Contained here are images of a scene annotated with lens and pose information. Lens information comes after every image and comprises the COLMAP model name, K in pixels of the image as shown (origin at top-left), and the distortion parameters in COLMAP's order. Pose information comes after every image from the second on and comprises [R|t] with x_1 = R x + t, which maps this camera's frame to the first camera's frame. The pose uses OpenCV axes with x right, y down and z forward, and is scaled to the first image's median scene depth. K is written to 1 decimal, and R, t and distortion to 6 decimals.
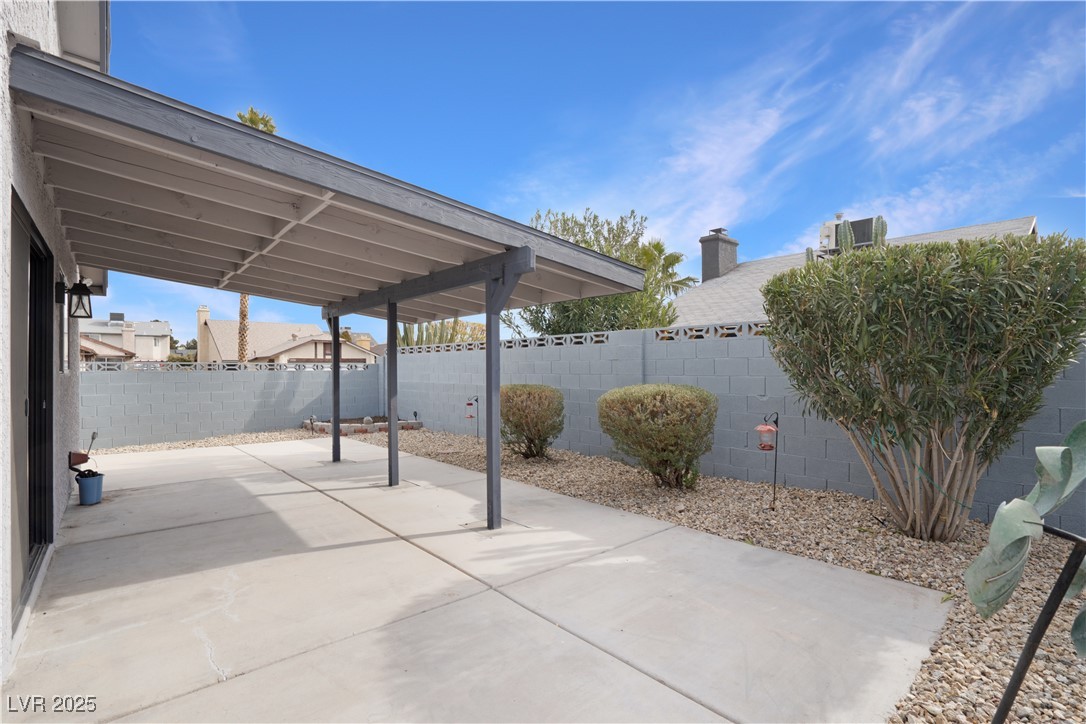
lens RADIAL K [[506.5, 0, 540.3], [0, 506.5, 363.2], [0, 0, 1]] dist [-0.061119, 0.024803]
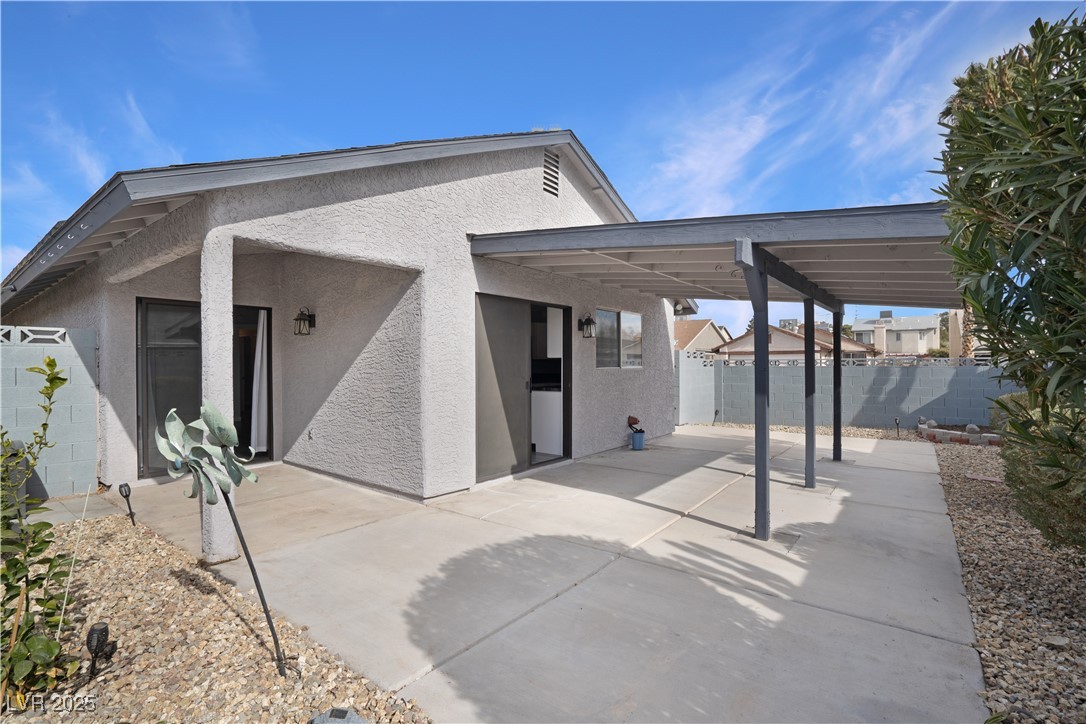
lens RADIAL K [[506.5, 0, 540.3], [0, 506.5, 363.2], [0, 0, 1]] dist [-0.061119, 0.024803]
pose [[0.191112, 0.000776, -0.981568, 0.845717], [0.013094, 0.999909, 0.003340, -0.009847], [0.981481, -0.013491, 0.191084, 0.482608]]
